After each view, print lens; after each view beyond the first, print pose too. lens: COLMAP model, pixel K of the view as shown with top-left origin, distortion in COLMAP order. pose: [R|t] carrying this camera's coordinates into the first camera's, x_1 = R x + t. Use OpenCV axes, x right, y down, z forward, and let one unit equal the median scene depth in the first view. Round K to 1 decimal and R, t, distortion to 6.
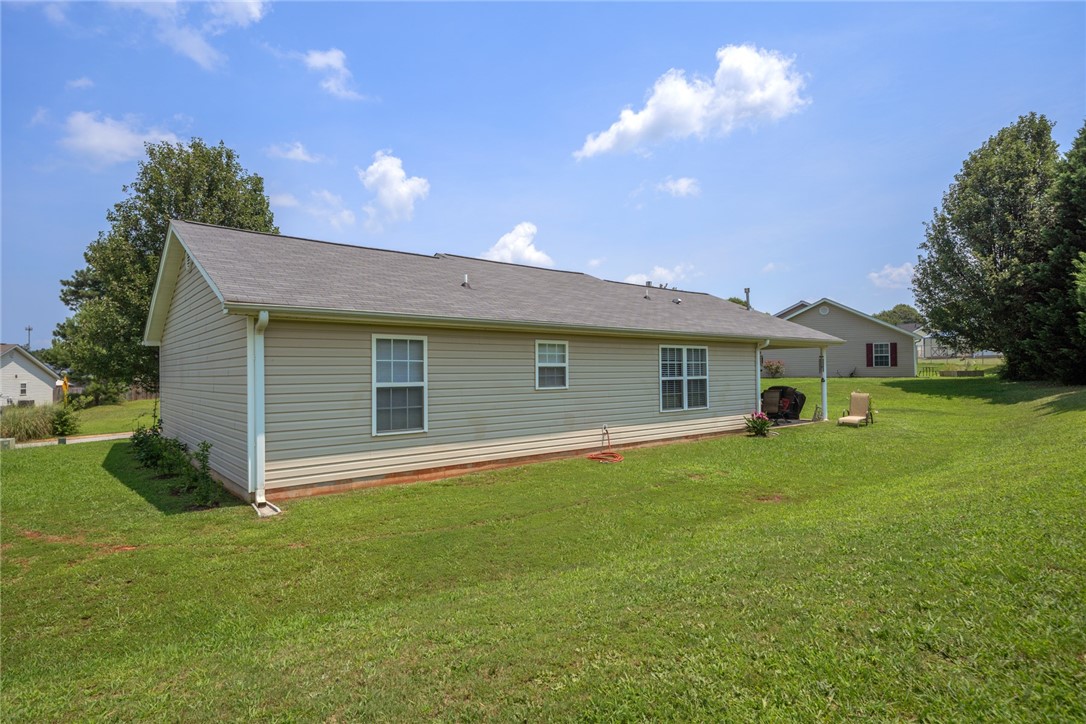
lens RADIAL K [[549.7, 0, 543.0], [0, 549.7, 362.0], [0, 0, 1]] dist [-0.000150, 0.000013]
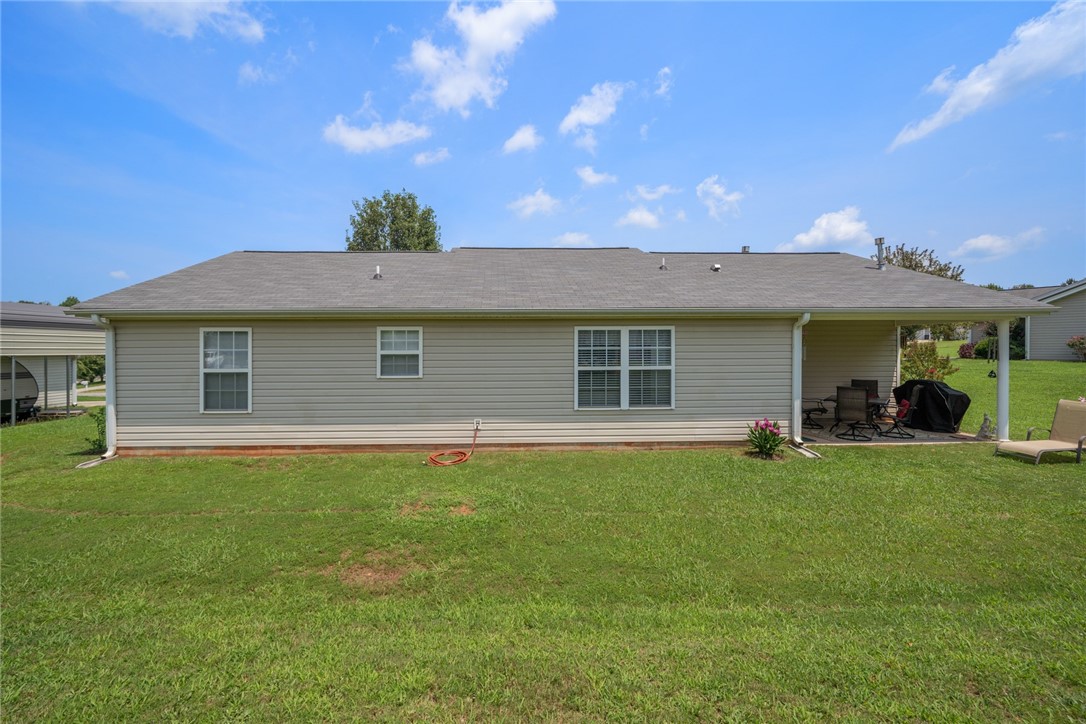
lens RADIAL K [[439.2, 0, 543.0], [0, 439.2, 362.0], [0, 0, 1]] dist [-0.009417, -0.000074]
pose [[0.799630, 0.009206, -0.600423, 0.559347], [0.008806, 0.999595, 0.027054, 0.002863], [0.600429, -0.026921, 0.799225, 0.451376]]
